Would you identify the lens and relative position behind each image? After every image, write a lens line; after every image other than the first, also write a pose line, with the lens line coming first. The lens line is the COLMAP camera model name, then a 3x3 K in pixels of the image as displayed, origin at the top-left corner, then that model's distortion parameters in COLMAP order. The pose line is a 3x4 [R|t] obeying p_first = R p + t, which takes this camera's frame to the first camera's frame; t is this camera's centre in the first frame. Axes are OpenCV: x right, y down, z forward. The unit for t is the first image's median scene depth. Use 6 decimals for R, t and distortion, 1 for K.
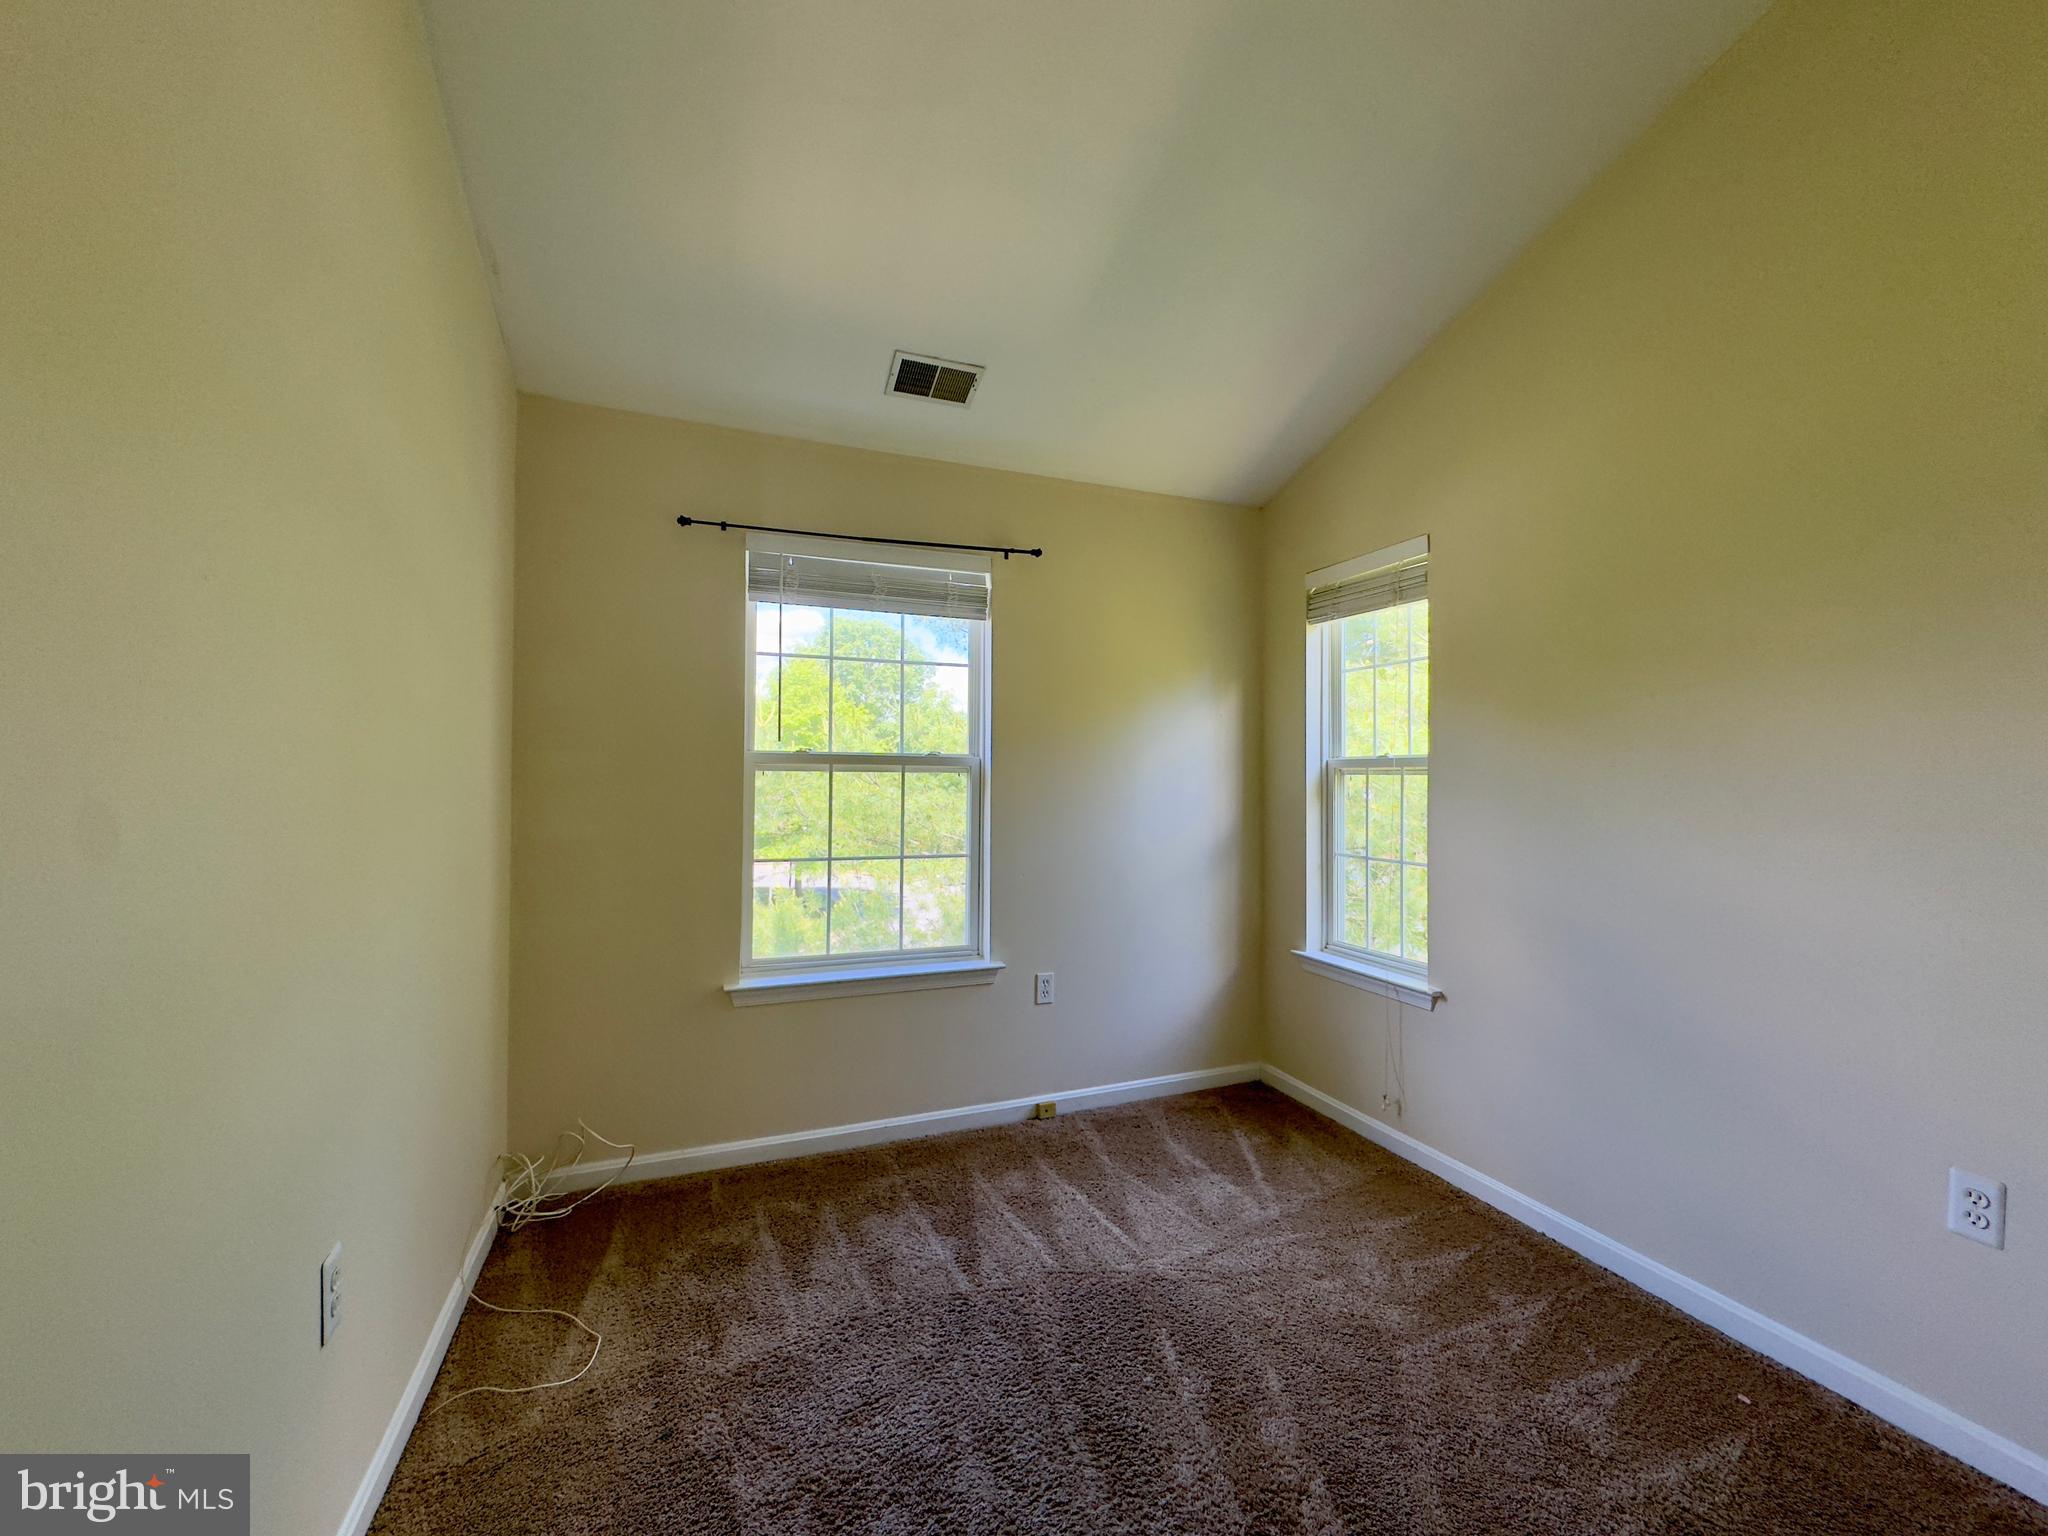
lens RADIAL K [[824.8, 0, 1019.2], [0, 824.8, 768.3], [0, 0, 1]] dist [0.001184, 0.000553]
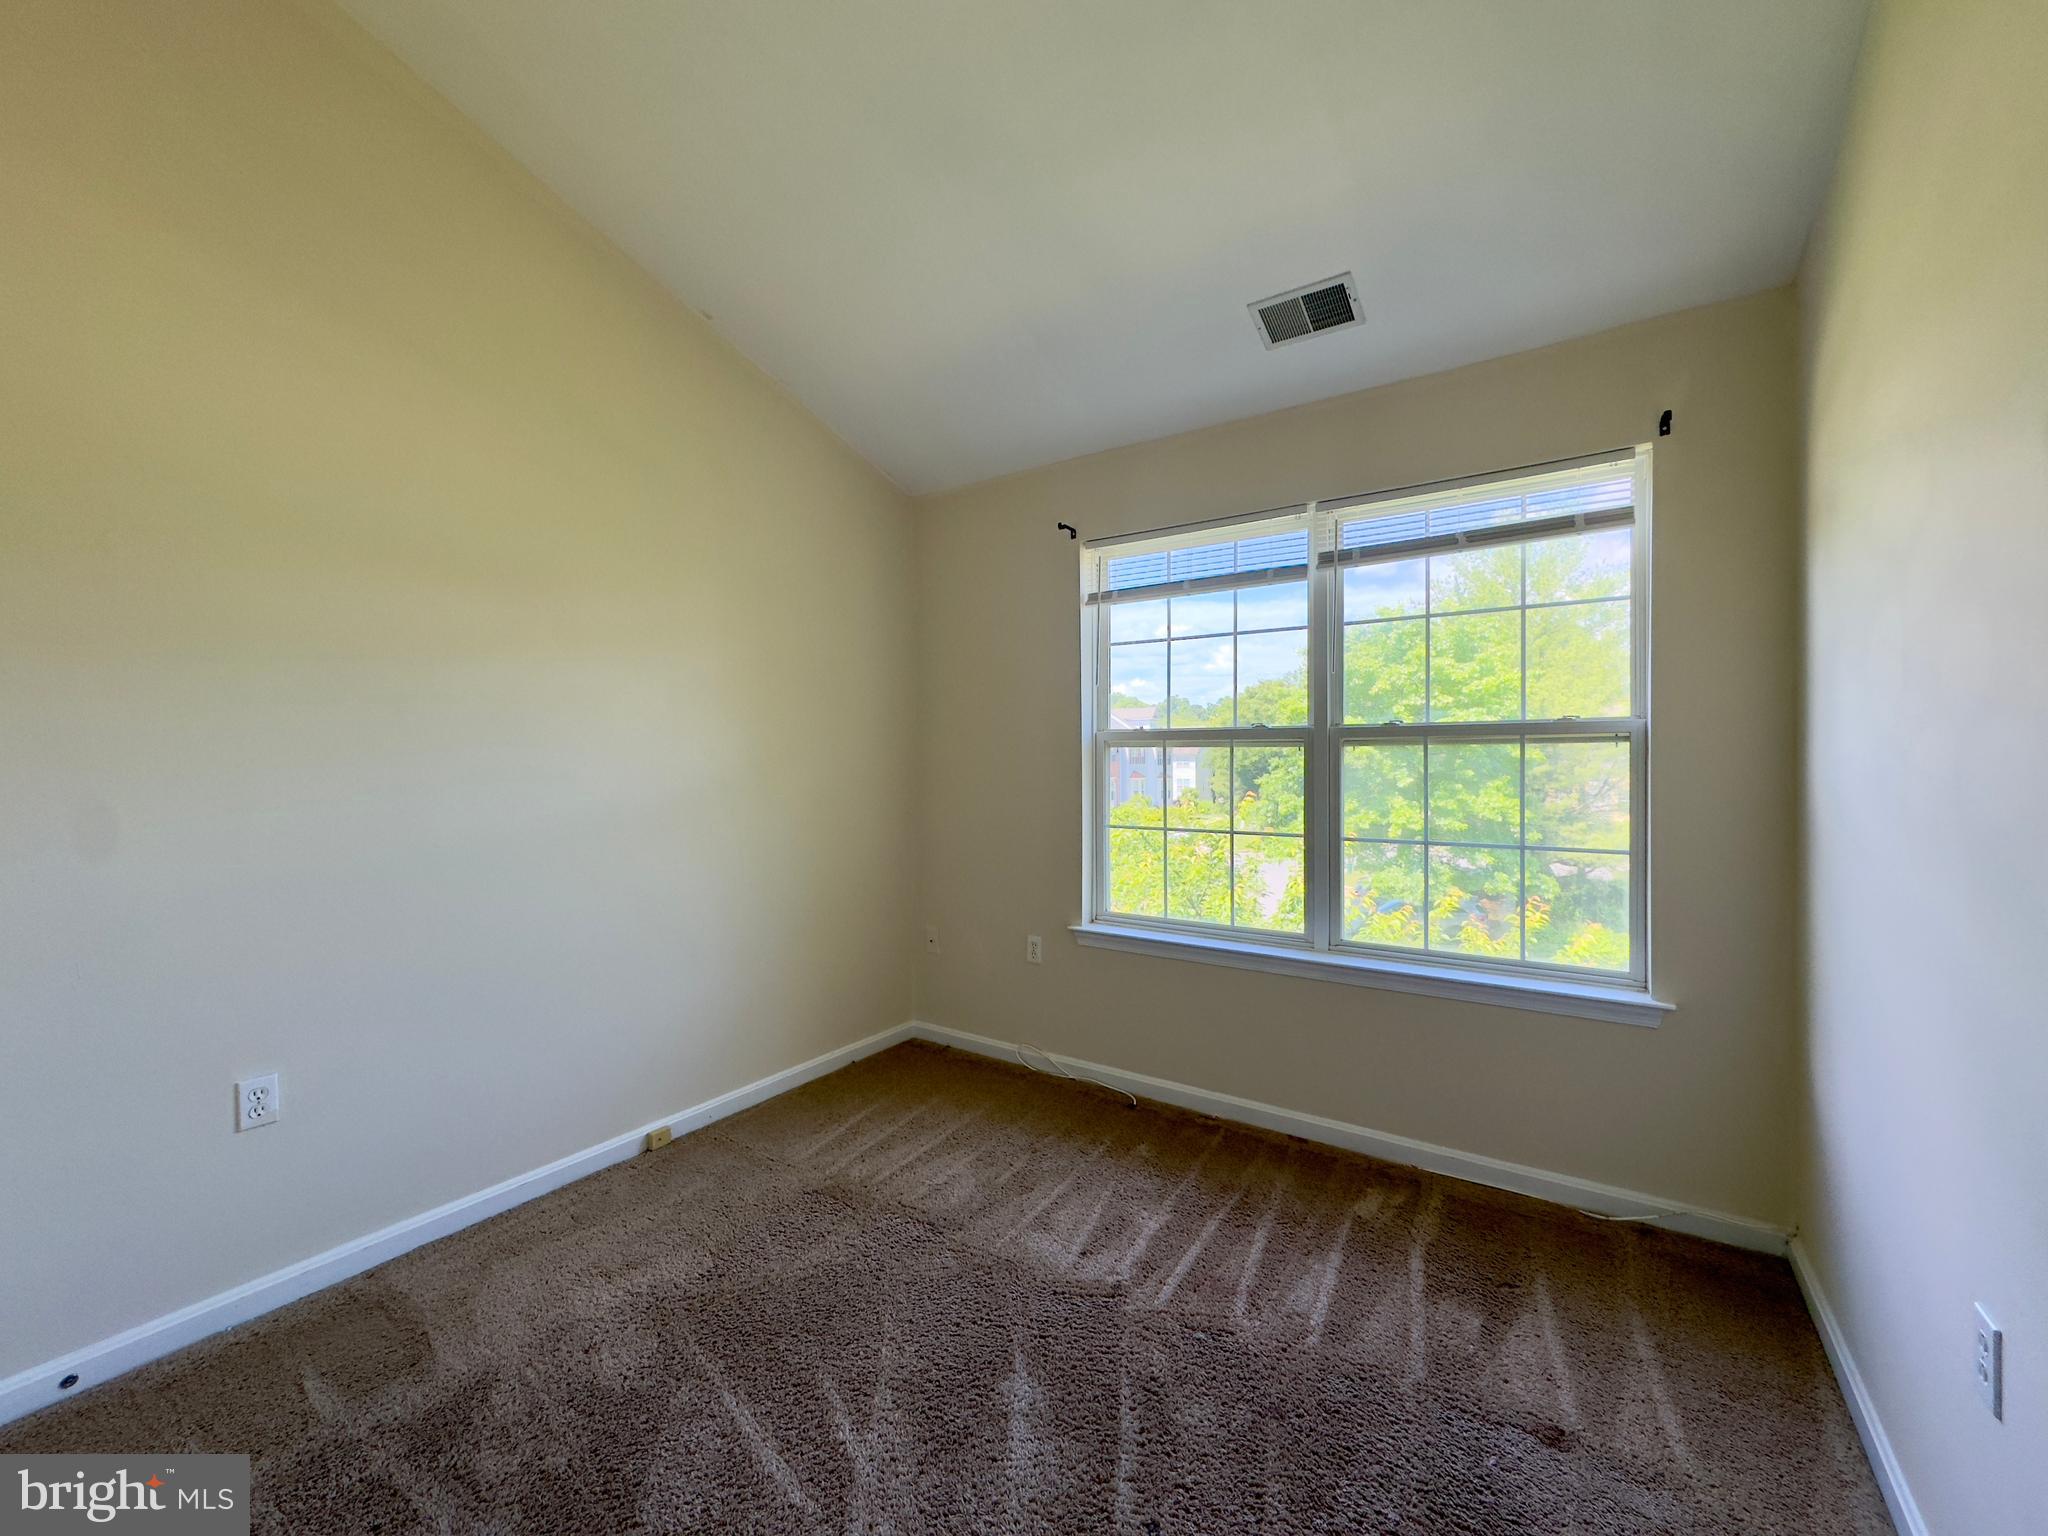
lens RADIAL K [[824.8, 0, 1019.2], [0, 824.8, 768.3], [0, 0, 1]] dist [0.001184, 0.000553]
pose [[0.552402, 0.013607, -0.833467, 0.535543], [0.013742, 0.999582, 0.025426, 0.001666], [0.833464, -0.025499, 0.551984, 0.246720]]
